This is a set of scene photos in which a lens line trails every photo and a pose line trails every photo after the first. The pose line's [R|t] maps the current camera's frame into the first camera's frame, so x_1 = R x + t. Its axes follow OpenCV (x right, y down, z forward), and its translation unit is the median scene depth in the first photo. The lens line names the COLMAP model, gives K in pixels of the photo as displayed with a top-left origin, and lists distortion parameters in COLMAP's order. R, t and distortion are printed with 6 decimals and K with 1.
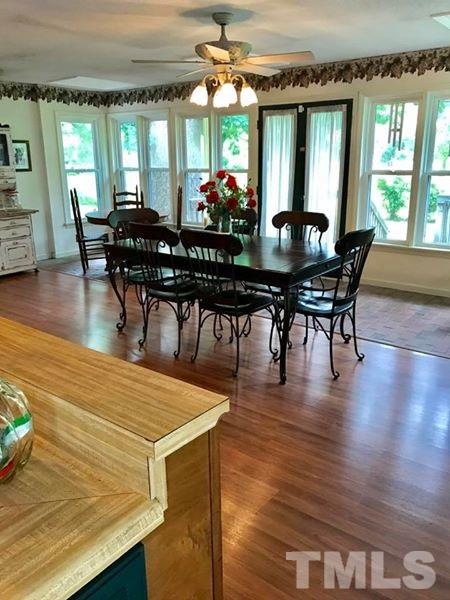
lens RADIAL K [[487.6, 0, 225.8], [0, 487.6, 300.3], [0, 0, 1]] dist [0.017803, -0.014685]
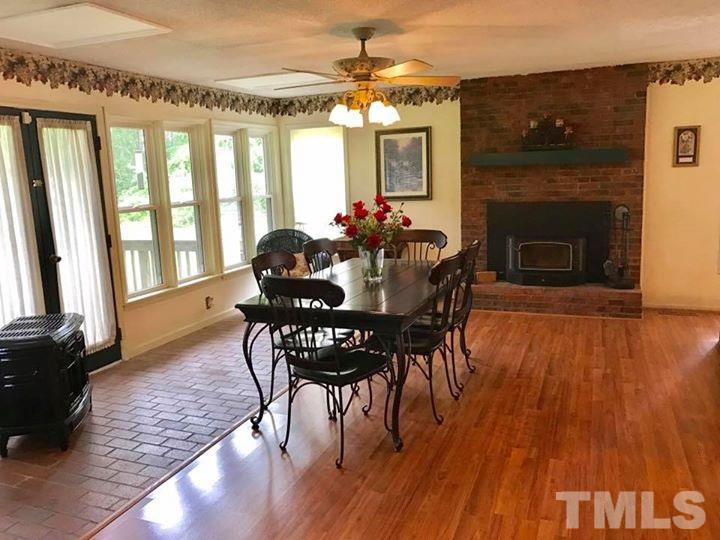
lens RADIAL K [[585.2, 0, 355.5], [0, 585.2, 274.0], [0, 0, 1]] dist [0.017803, -0.014685]
pose [[-0.268601, -0.144422, 0.952363, -0.639243], [0.309689, 0.923257, 0.227352, -0.236993], [-0.912111, 0.356003, -0.203262, 0.794438]]
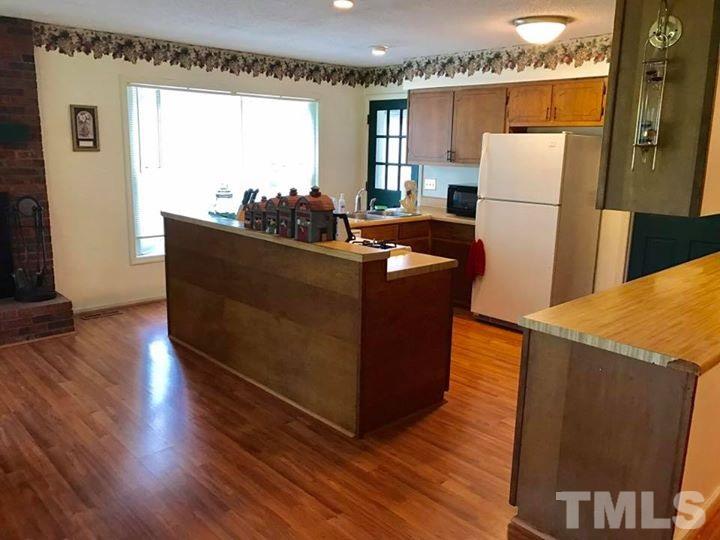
lens RADIAL K [[585.2, 0, 352.8], [0, 585.2, 267.8], [0, 0, 1]] dist [0.017803, -0.014685]
pose [[-0.986180, -0.040334, 0.160696, -0.368201], [0.040192, 0.882702, 0.468211, -0.247058], [-0.160731, 0.468199, -0.868882, 0.799613]]
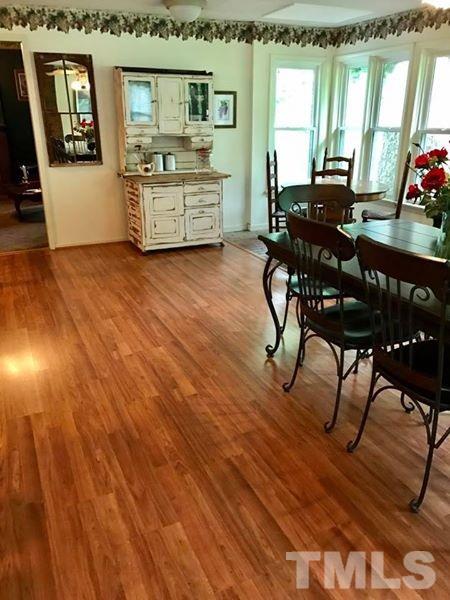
lens RADIAL K [[487.6, 0, 234.0], [0, 487.6, 302.0], [0, 0, 1]] dist [0.017803, -0.014685]
pose [[0.891715, 0.168935, -0.419888, 0.016268], [-0.135566, 0.984828, 0.108329, -0.058241], [0.431818, -0.039676, 0.901087, 0.222127]]
